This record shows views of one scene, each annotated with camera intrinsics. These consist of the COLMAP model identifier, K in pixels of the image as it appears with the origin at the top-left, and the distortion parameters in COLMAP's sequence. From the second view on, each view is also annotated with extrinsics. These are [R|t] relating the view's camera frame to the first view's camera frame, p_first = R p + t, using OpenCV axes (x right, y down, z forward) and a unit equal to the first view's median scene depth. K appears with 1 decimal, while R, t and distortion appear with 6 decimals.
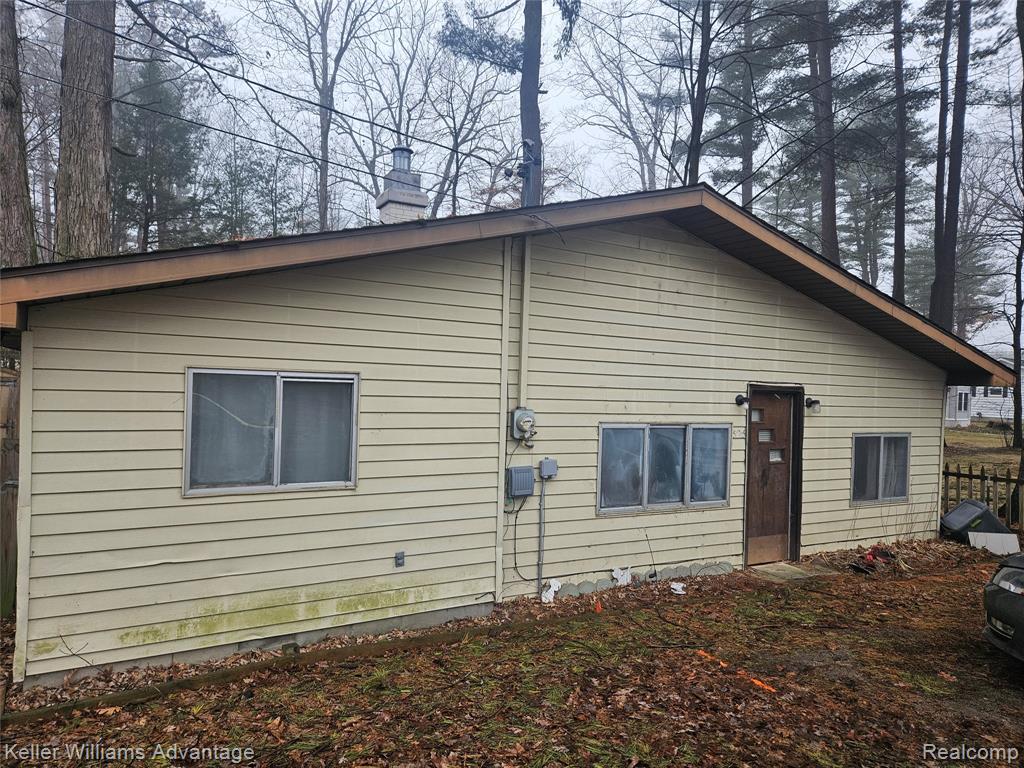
lens RADIAL K [[683.0, 0, 504.5], [0, 683.0, 377.5], [0, 0, 1]] dist [0.064485, -0.035263]
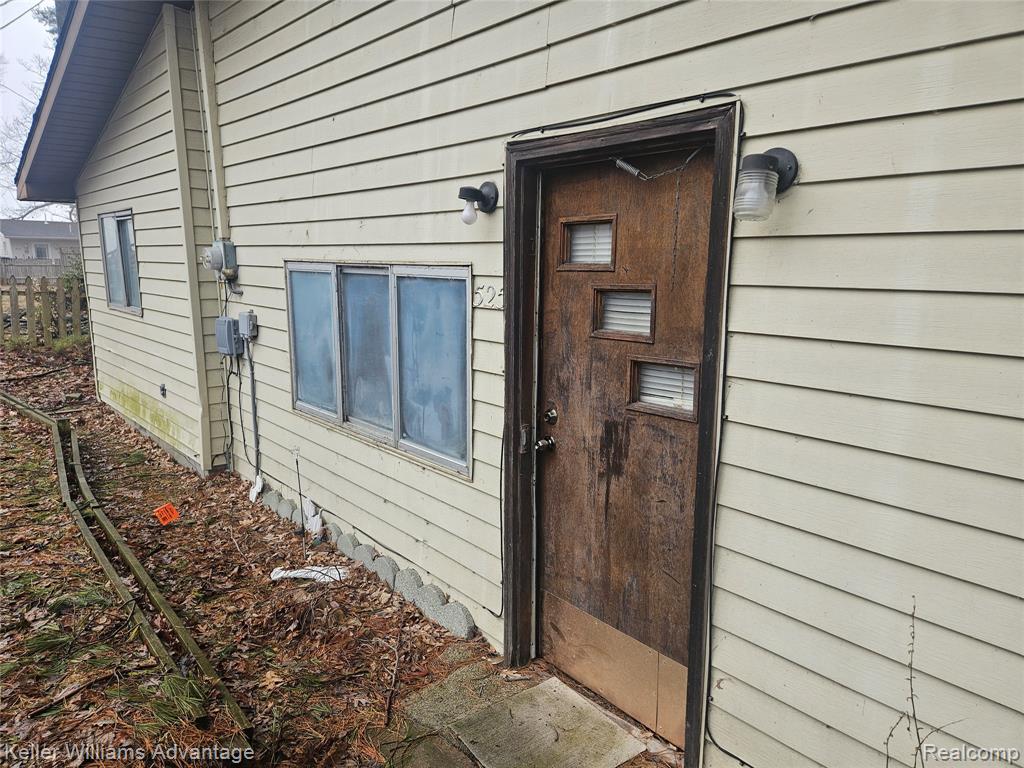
lens RADIAL K [[683.0, 0, 512.4], [0, 683.0, 382.8], [0, 0, 1]] dist [0.064485, -0.035263]
pose [[0.202775, 0.144741, -0.968469, 0.660116], [0.011193, 0.988608, 0.150094, 0.069852], [0.979161, -0.041275, 0.198845, 0.895581]]
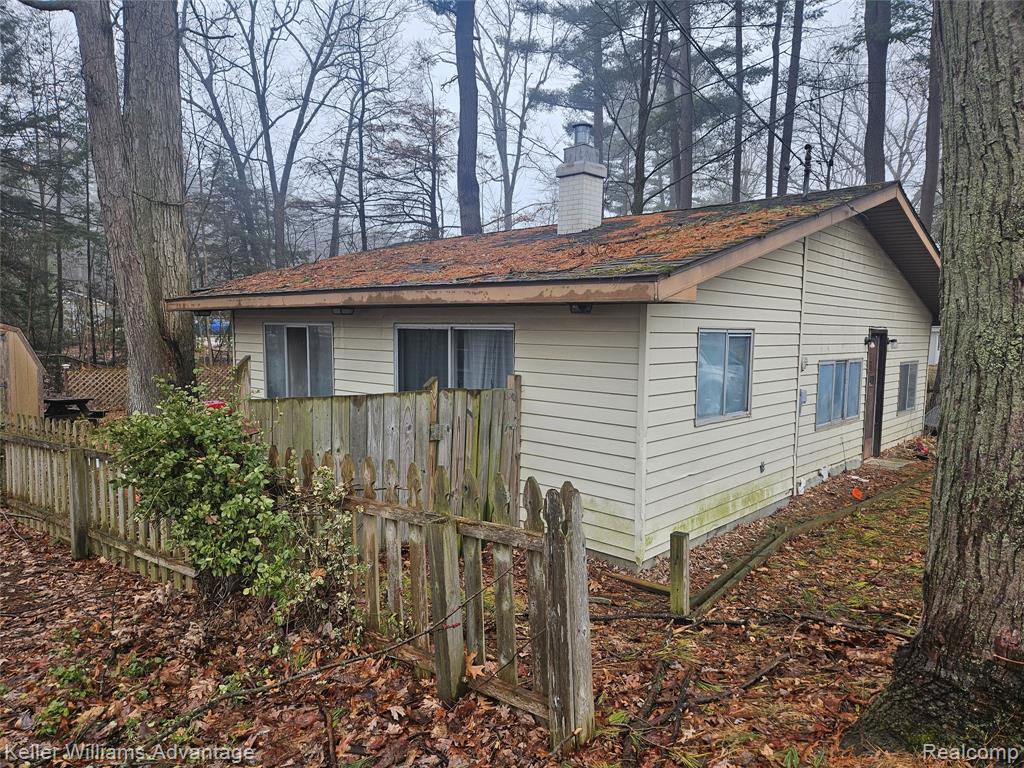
lens RADIAL K [[683.0, 0, 513.7], [0, 683.0, 387.8], [0, 0, 1]] dist [0.064485, -0.035263]
pose [[0.950941, -0.045345, 0.306030, -0.699201], [0.014158, 0.994542, 0.103371, -0.024554], [-0.309047, -0.093967, 0.946393, -0.076303]]
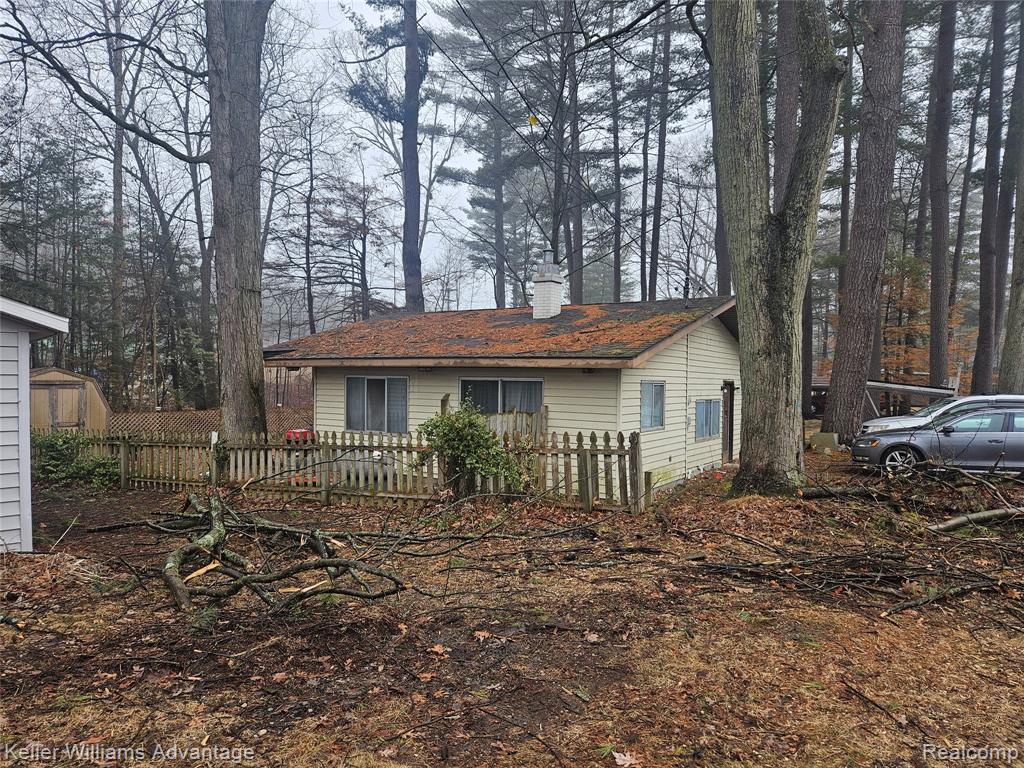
lens RADIAL K [[683.0, 0, 508.9], [0, 683.0, 388.4], [0, 0, 1]] dist [0.064485, -0.035263]
pose [[0.885551, -0.023182, 0.463964, -1.195481], [0.007555, 0.999341, 0.035512, -0.046084], [-0.464481, -0.027943, 0.885142, -0.574370]]
